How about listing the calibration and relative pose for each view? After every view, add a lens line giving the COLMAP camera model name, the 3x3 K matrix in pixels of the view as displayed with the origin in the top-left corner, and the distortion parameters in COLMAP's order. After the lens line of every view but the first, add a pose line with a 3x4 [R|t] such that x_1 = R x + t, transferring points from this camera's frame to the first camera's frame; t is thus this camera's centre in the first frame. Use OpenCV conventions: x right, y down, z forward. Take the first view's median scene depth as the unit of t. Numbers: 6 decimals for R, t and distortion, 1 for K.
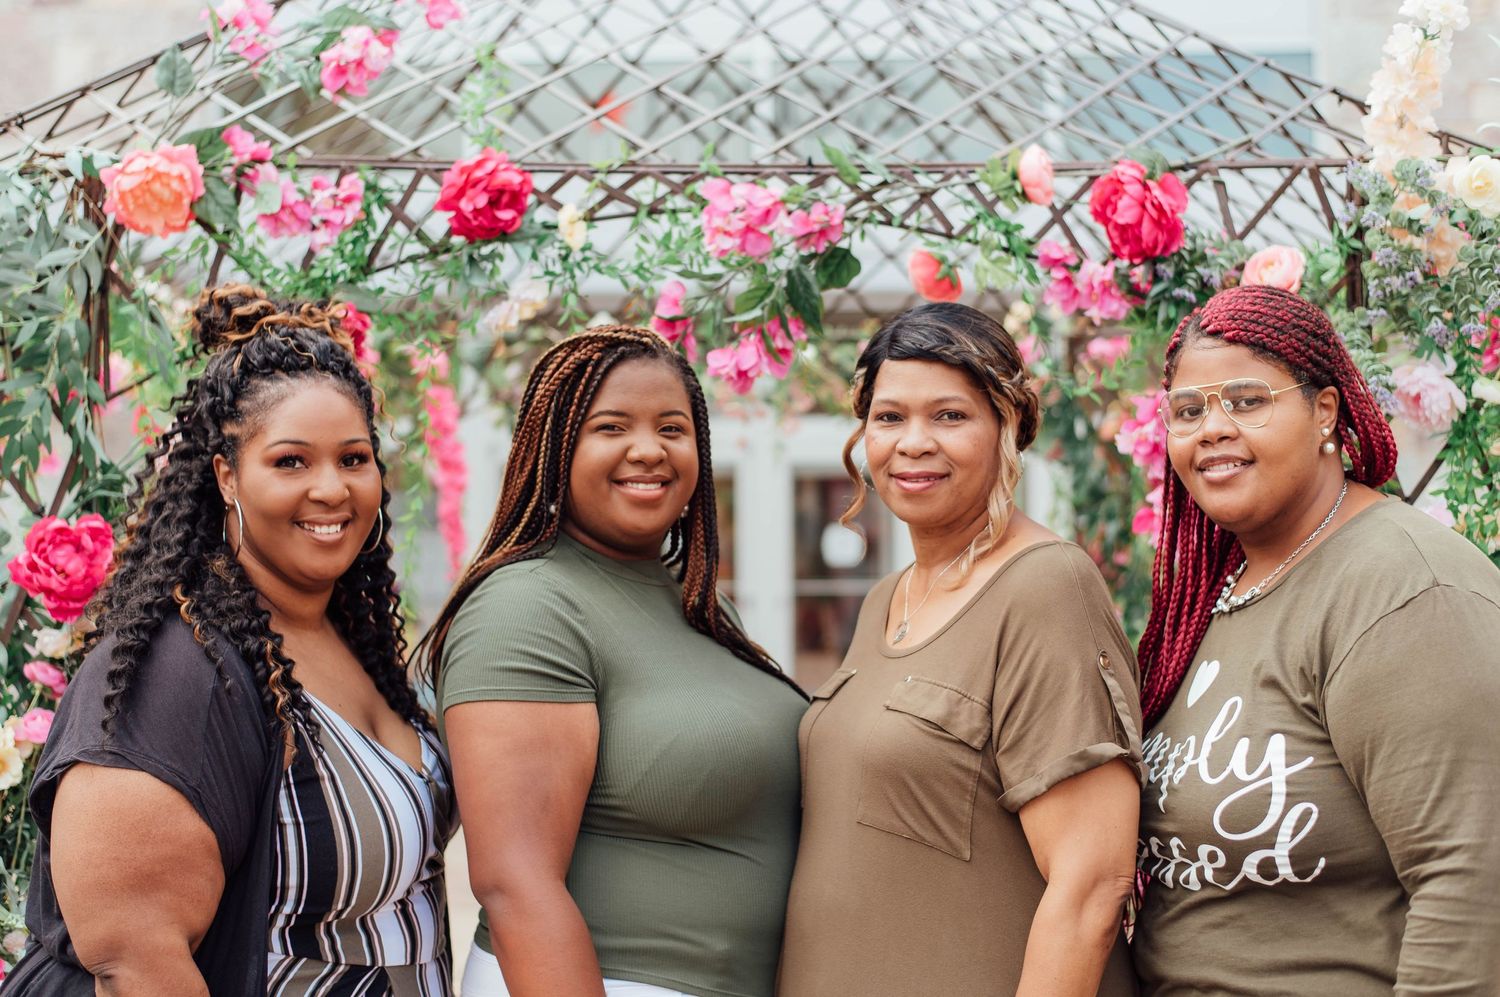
lens RADIAL K [[2226.5, 0, 750.0], [0, 2226.5, 498.5], [0, 0, 1]] dist [0.006769, 0.018069]
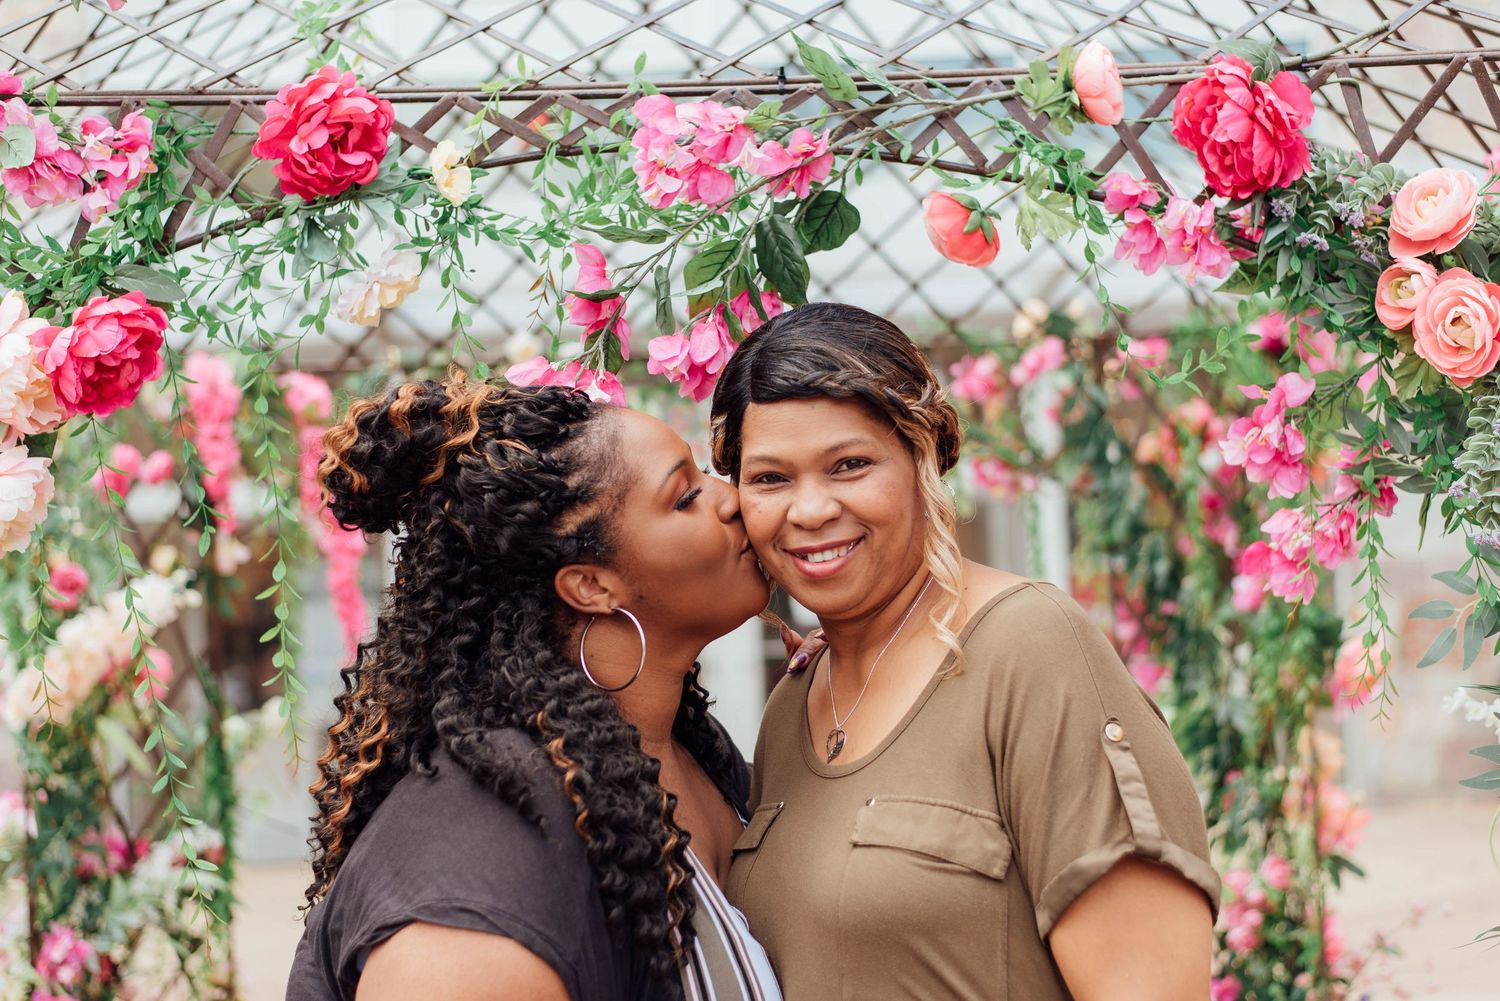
lens RADIAL K [[2226.5, 0, 750.0], [0, 2226.5, 500.5], [0, 0, 1]] dist [0.006769, 0.018069]
pose [[0.999110, -0.037248, 0.019811, -0.002764], [0.037711, 0.999011, -0.023547, 0.002016], [-0.018914, 0.024273, 0.999526, 0.289815]]
